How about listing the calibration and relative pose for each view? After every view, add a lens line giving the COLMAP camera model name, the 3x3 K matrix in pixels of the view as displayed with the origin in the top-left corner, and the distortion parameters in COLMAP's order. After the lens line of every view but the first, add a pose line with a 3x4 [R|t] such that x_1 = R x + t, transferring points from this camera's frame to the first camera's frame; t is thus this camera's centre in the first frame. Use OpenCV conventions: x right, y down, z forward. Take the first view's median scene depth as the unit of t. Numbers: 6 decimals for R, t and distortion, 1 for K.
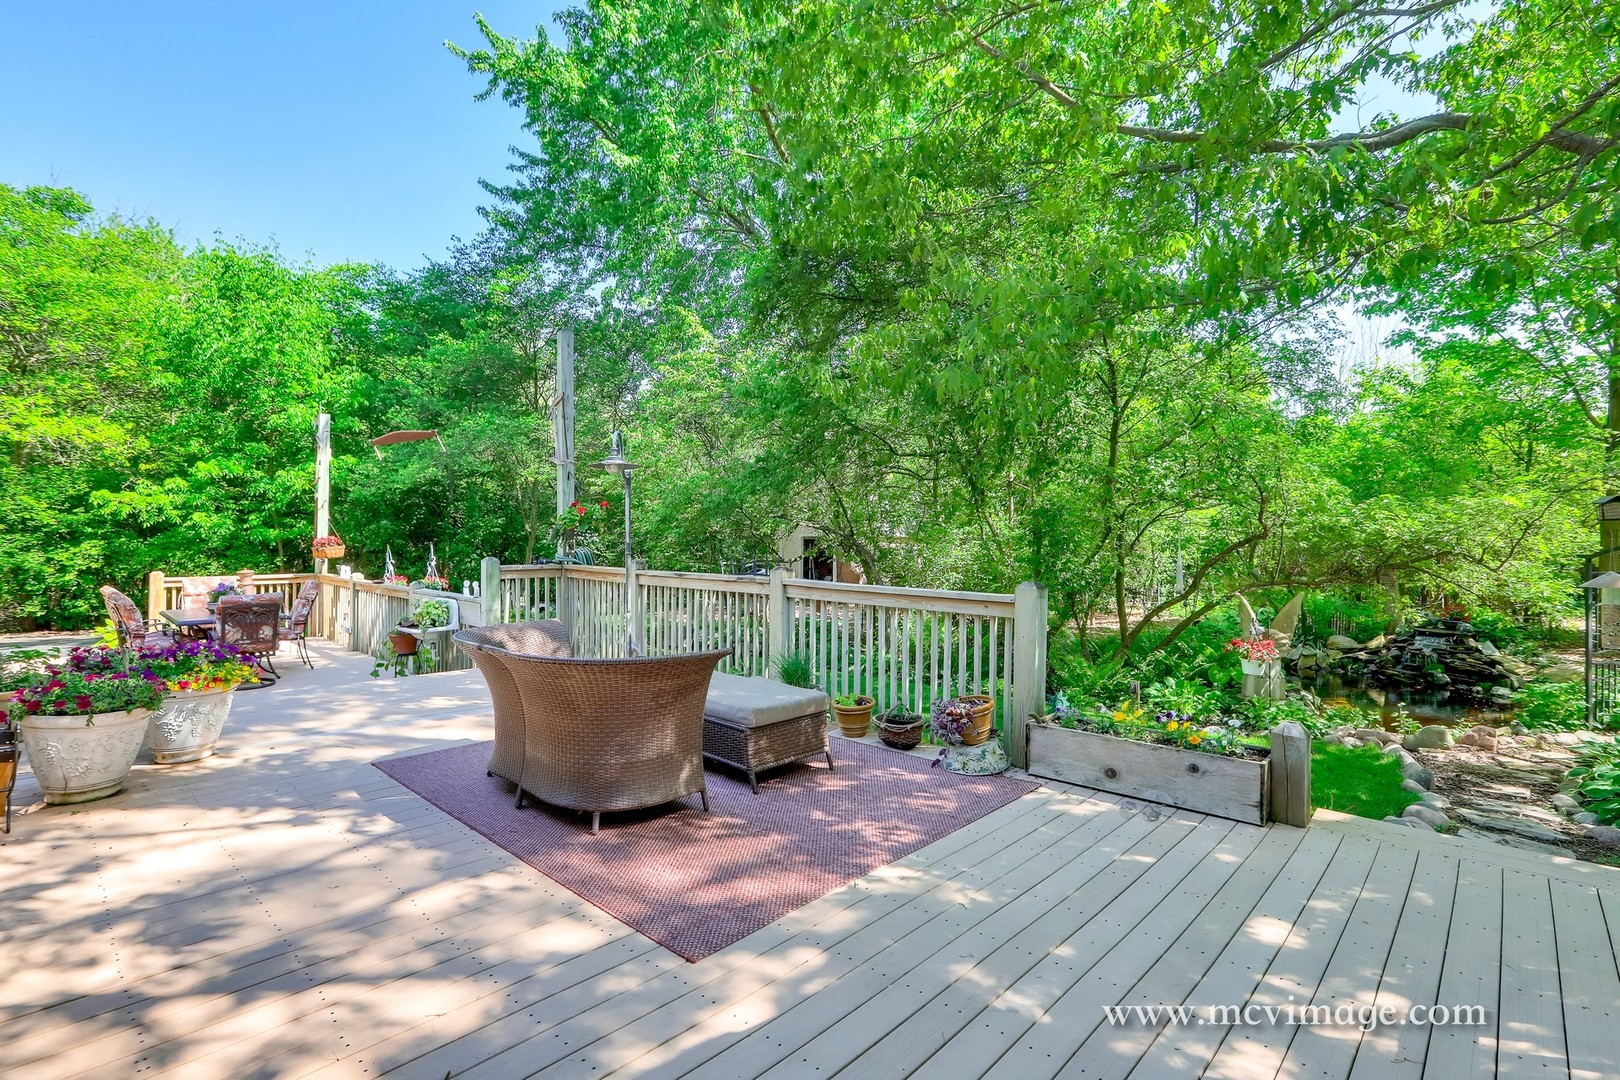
lens RADIAL K [[766.8, 0, 810.0], [0, 766.8, 540.0], [0, 0, 1]] dist [-0.029653, 0.000559]
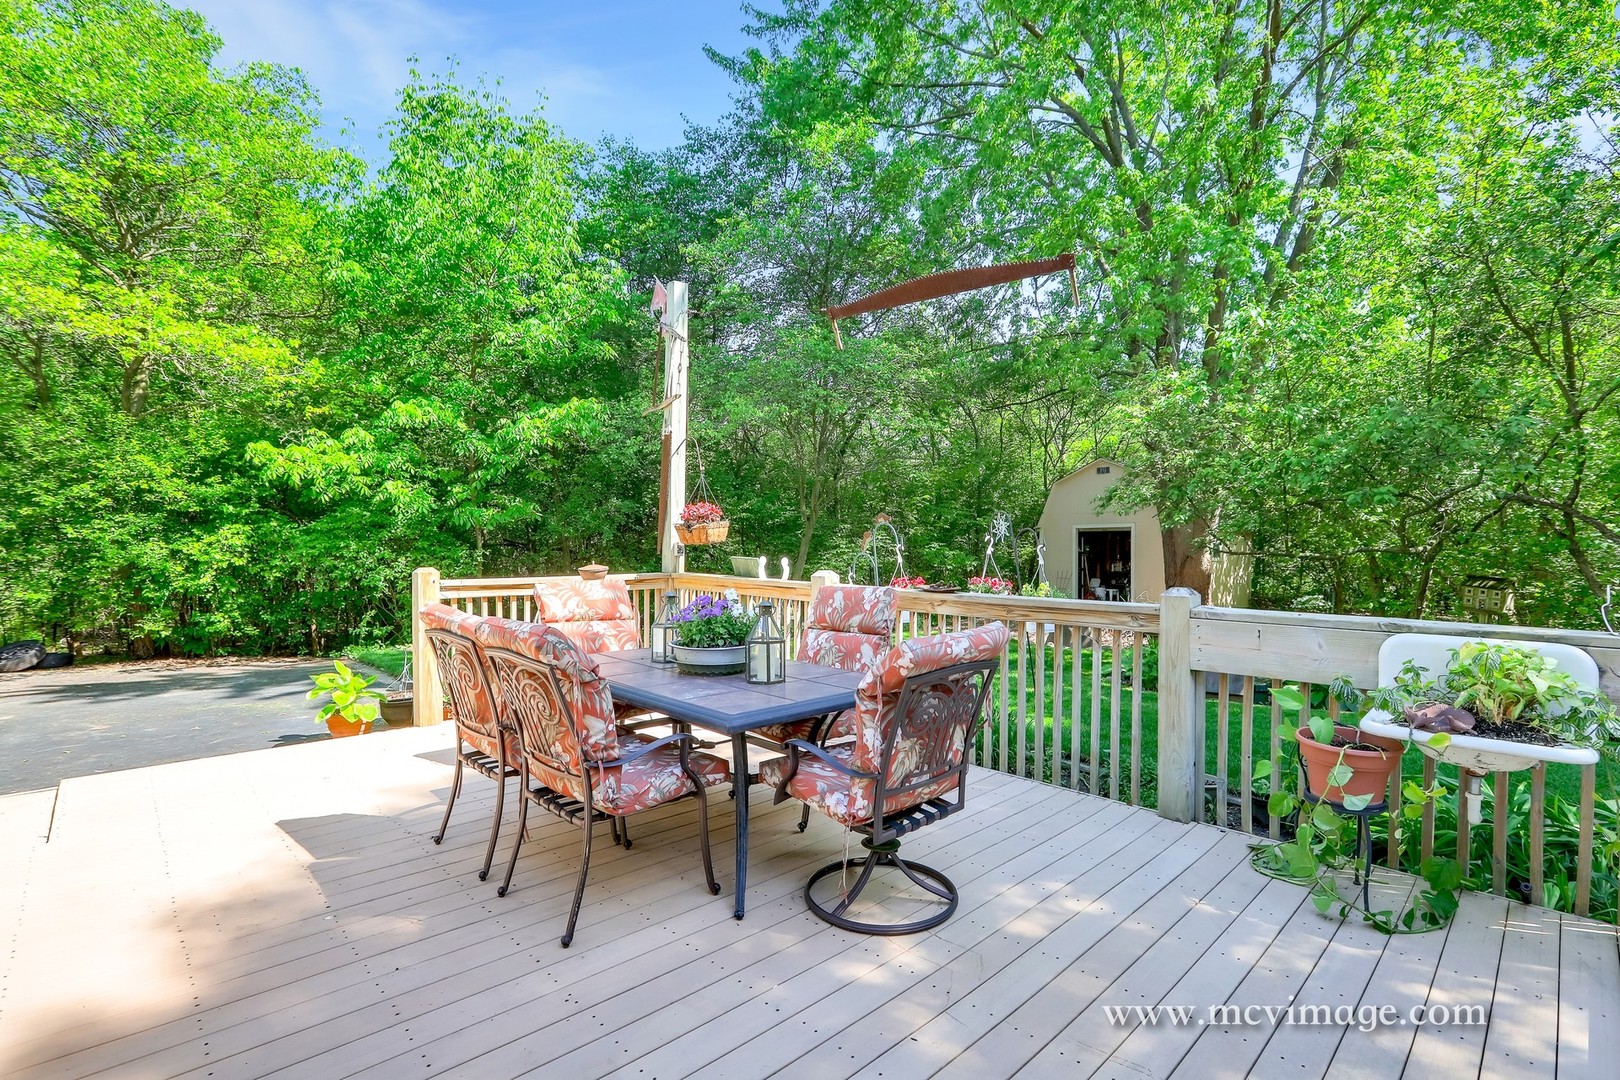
lens RADIAL K [[752.9, 0, 791.5], [0, 752.9, 548.1], [0, 0, 1]] dist [-0.032819, 0.000152]
pose [[0.998507, -0.003968, -0.054474, -0.438171], [0.004549, 0.999934, 0.010535, 0.017567], [0.054428, -0.010768, 0.998460, 0.374962]]
